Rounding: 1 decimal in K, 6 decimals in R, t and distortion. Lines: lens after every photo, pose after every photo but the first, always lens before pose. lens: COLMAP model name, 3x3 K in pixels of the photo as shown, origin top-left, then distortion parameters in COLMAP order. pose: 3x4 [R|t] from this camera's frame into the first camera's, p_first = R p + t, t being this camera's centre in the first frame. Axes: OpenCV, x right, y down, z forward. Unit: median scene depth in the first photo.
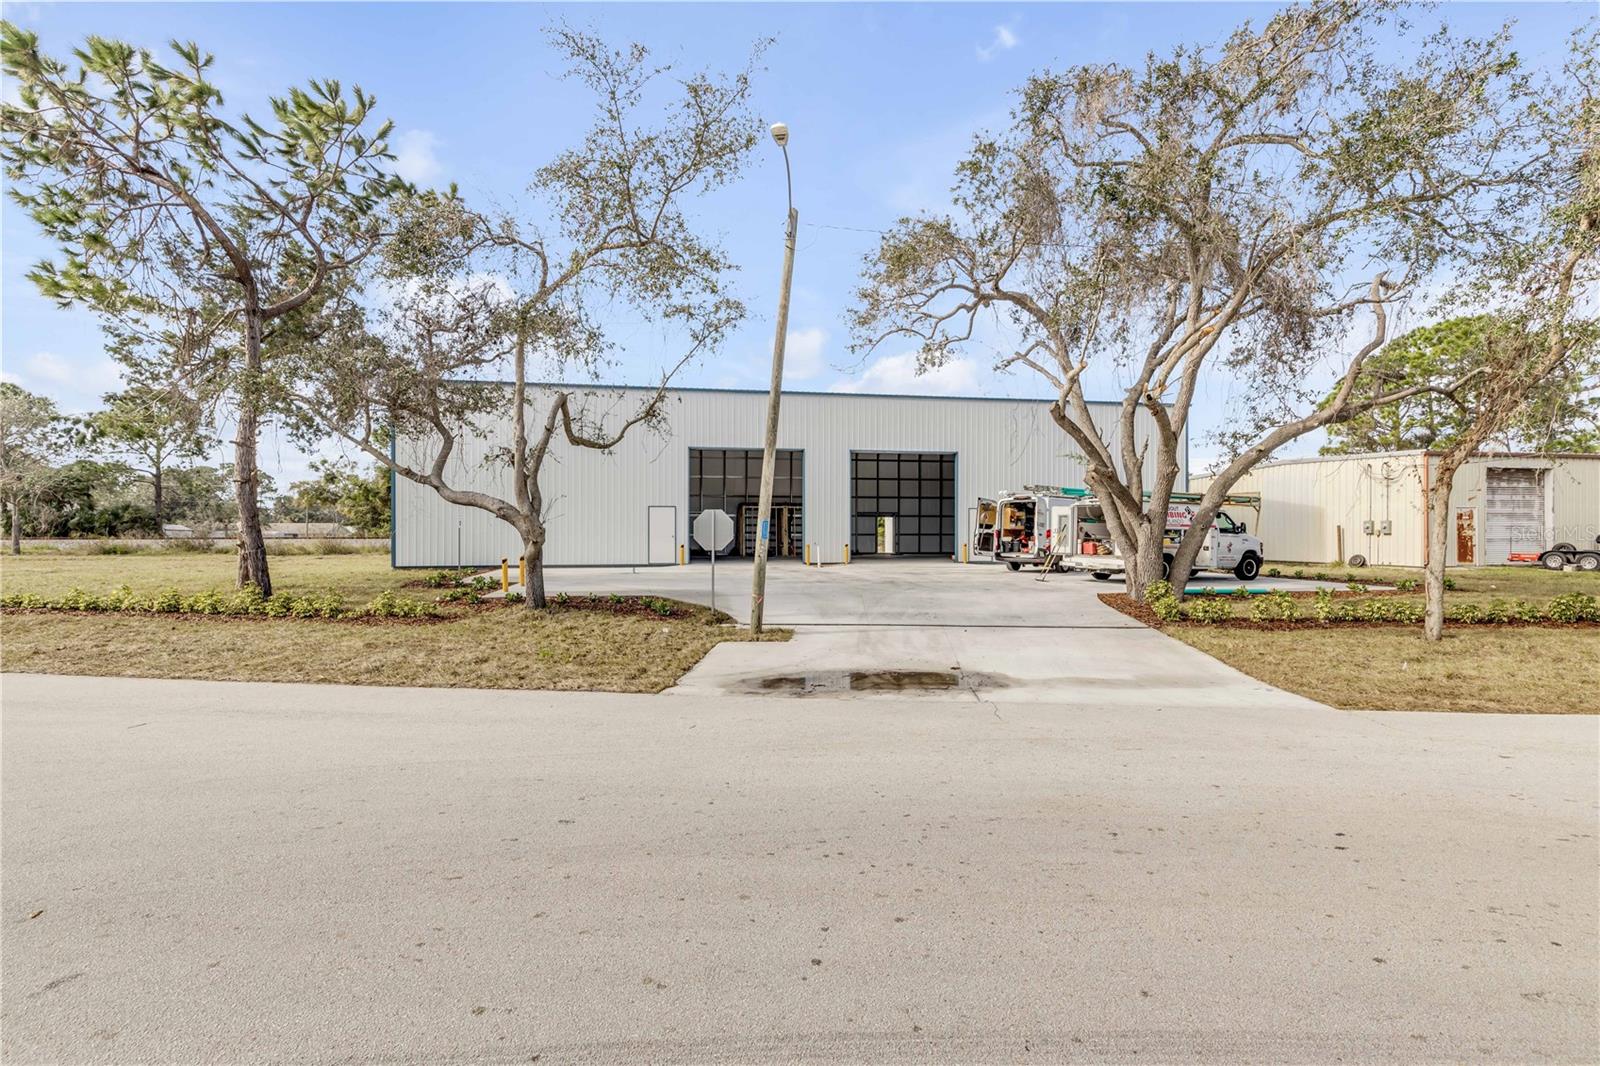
lens RADIAL K [[728.3, 0, 793.3], [0, 728.3, 534.9], [0, 0, 1]] dist [0.008494, 0.000177]
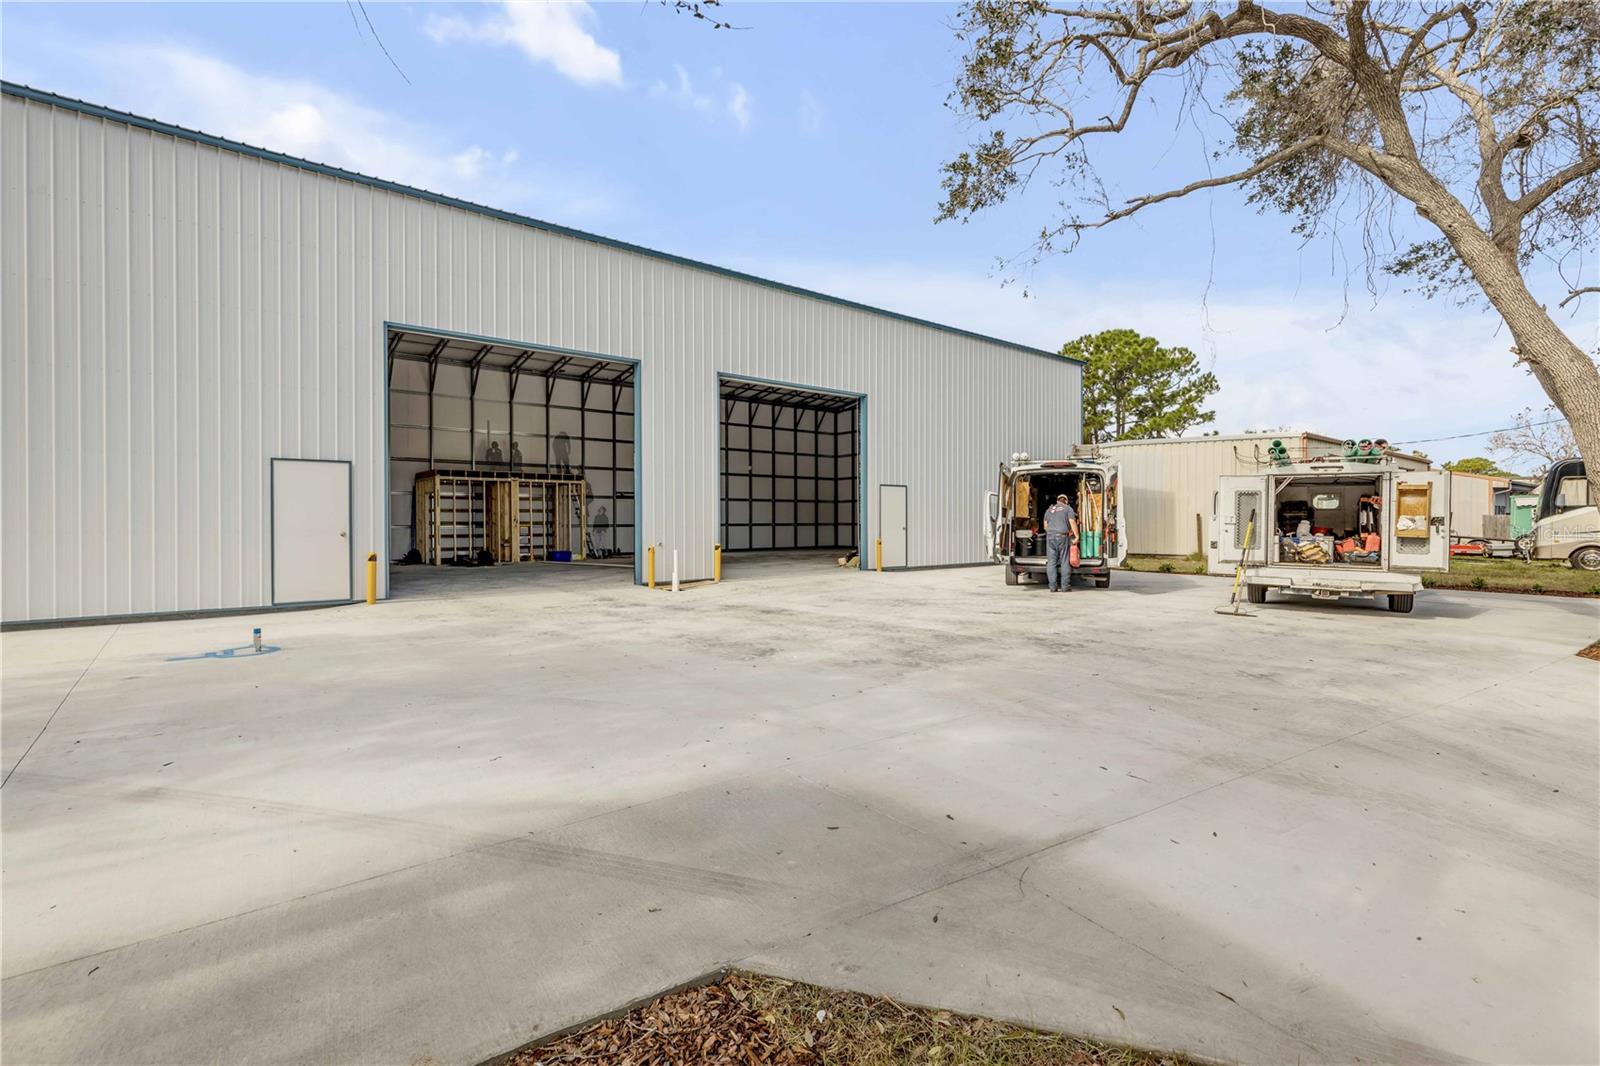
lens RADIAL K [[728.3, 0, 798.9], [0, 728.3, 524.7], [0, 0, 1]] dist [0.008494, 0.000177]
pose [[0.861394, -0.005594, 0.507906, -0.103702], [0.002900, 0.999977, 0.006095, -0.003391], [-0.507928, -0.003777, 0.861391, 0.347459]]
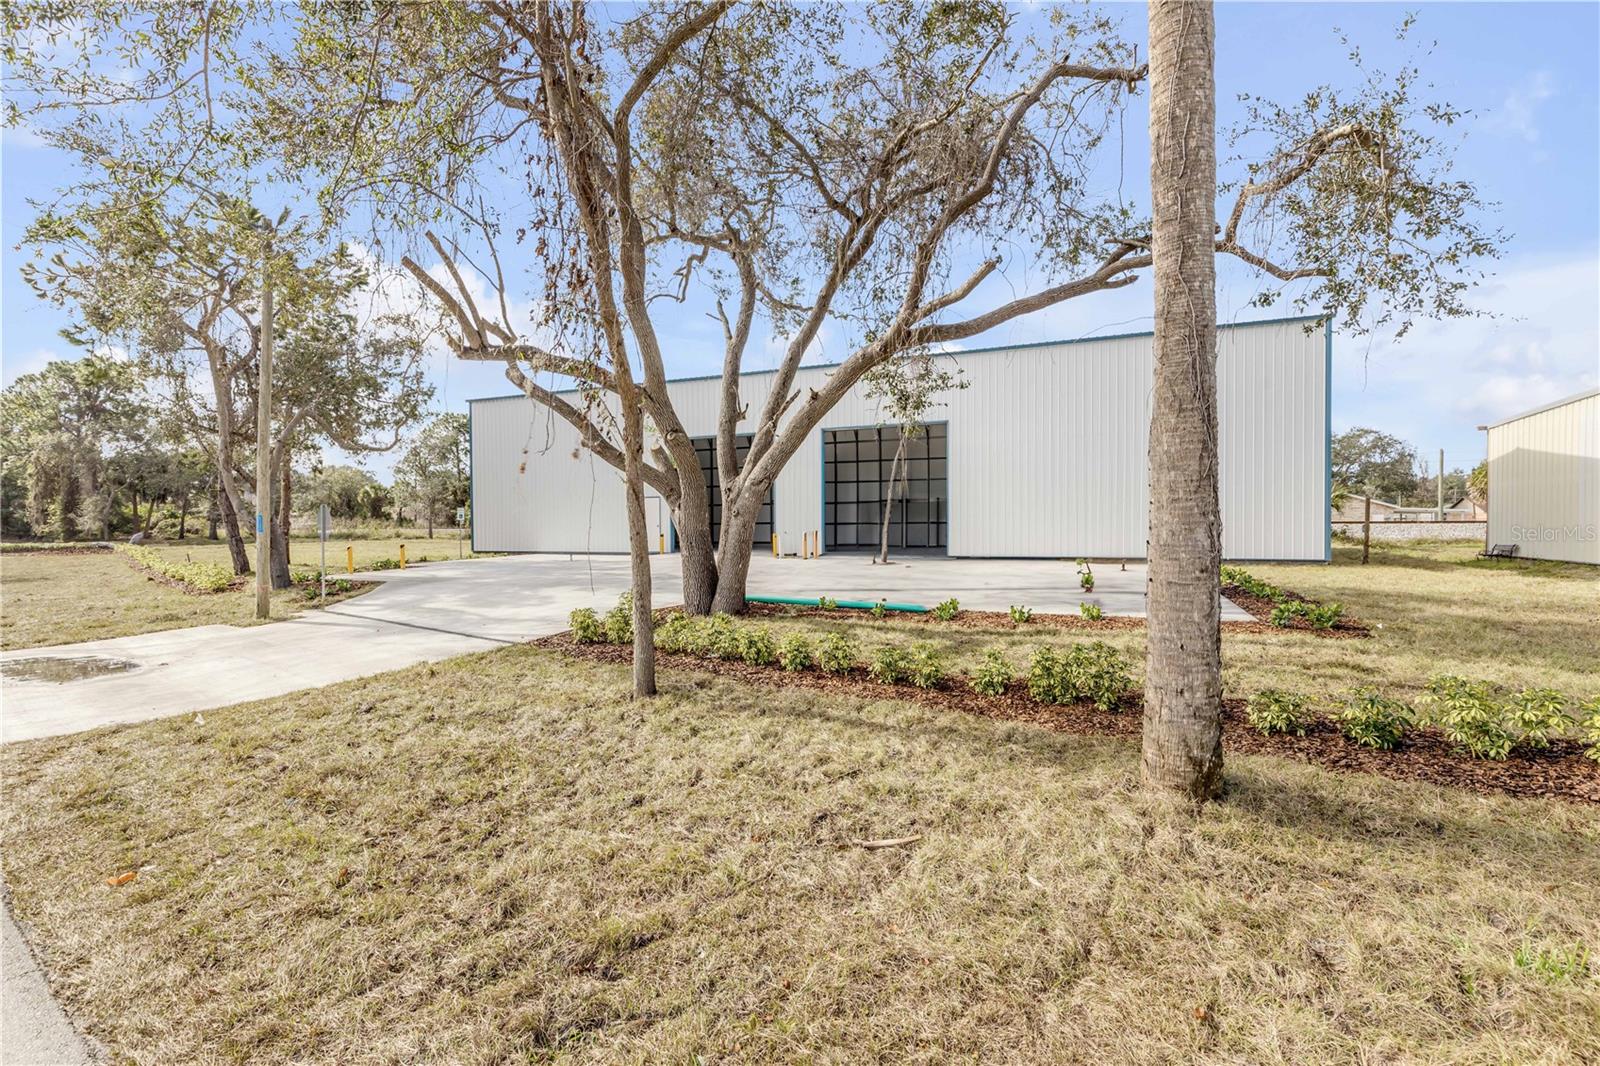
lens RADIAL K [[728.3, 0, 799.9], [0, 728.3, 540.0], [0, 0, 1]] dist [0.008494, 0.000177]
pose [[0.841971, 0.007311, -0.539472, 0.376862], [0.005759, 0.999729, 0.022537, 0.000162], [0.539491, -0.022082, 0.841702, 0.158420]]
